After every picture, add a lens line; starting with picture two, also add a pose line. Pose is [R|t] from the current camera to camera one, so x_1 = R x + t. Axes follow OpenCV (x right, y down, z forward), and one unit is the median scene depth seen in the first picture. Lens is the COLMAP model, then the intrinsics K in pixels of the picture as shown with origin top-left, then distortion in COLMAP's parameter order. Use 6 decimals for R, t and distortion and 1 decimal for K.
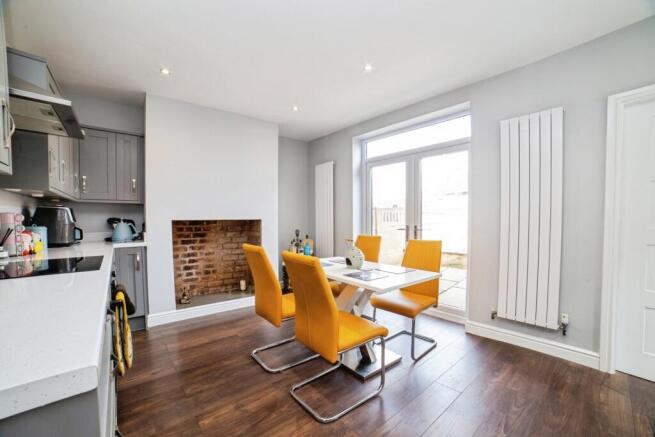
lens RADIAL K [[265.5, 0, 327.2], [0, 265.5, 220.8], [0, 0, 1]] dist [-0.033643, -0.000278]
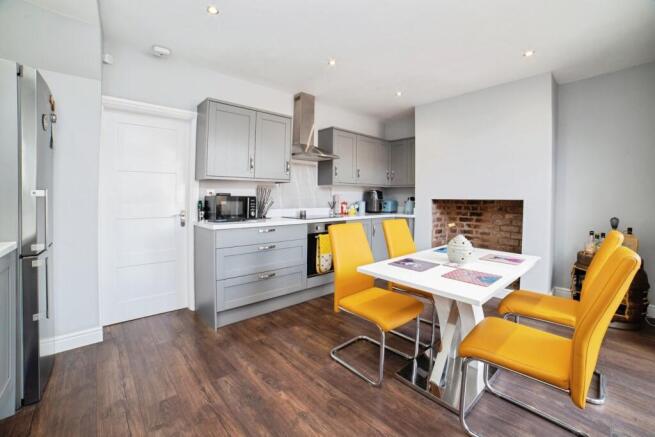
lens RADIAL K [[265.5, 0, 329.0], [0, 265.5, 199.5], [0, 0, 1]] dist [-0.033643, -0.000278]
pose [[0.059718, 0.009723, -0.998168, 0.509527], [-0.016600, 0.999824, 0.008746, -0.002472], [0.998077, 0.016048, 0.059868, 0.358868]]
